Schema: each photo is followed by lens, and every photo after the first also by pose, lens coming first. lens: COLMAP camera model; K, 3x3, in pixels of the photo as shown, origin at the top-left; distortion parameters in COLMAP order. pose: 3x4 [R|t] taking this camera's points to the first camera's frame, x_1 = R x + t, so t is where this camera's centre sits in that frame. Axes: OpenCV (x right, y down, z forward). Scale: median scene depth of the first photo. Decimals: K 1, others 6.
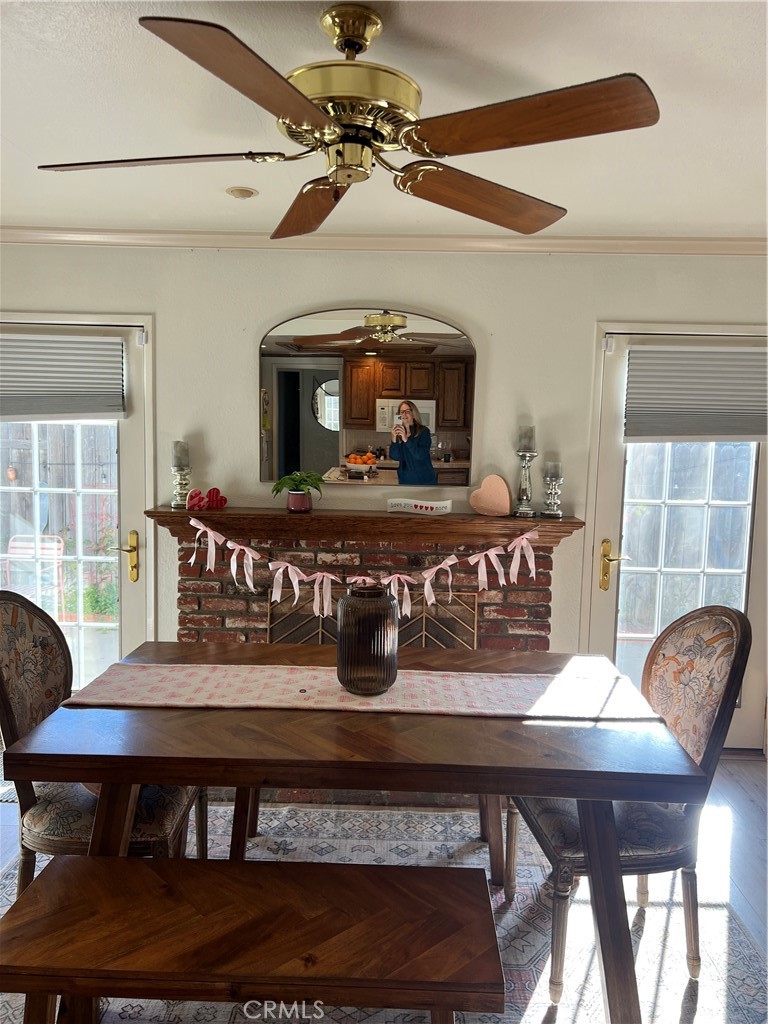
lens RADIAL K [[770.0, 0, 382.7], [0, 770.0, 519.9], [0, 0, 1]] dist [0.069421, -0.073039]
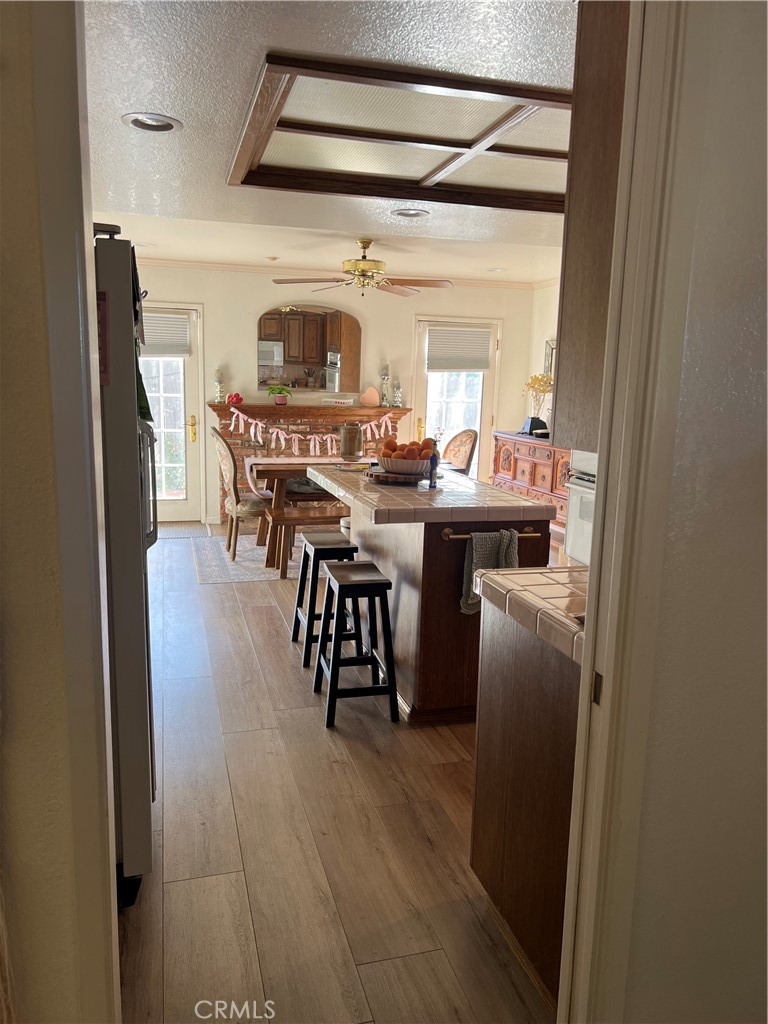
lens RADIAL K [[770.0, 0, 393.9], [0, 770.0, 515.5], [0, 0, 1]] dist [0.069421, -0.073039]
pose [[0.947866, -0.049722, 0.314766, -0.480642], [0.024112, 0.996111, 0.084742, 0.115146], [-0.317755, -0.072734, 0.945379, -1.046453]]
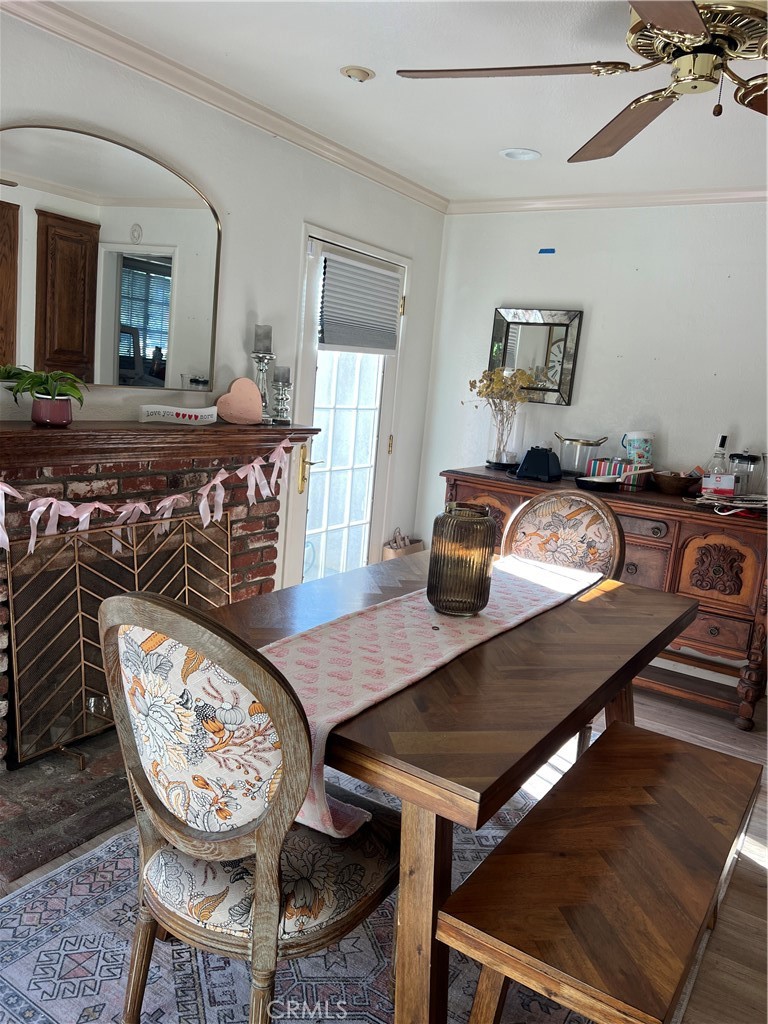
lens RADIAL K [[770.0, 0, 393.5], [0, 770.0, 517.3], [0, 0, 1]] dist [0.069421, -0.073039]
pose [[0.525040, -0.130847, 0.840959, -0.544192], [0.020647, 0.989778, 0.141111, -0.021369], [-0.850827, -0.056726, 0.522374, 0.365922]]
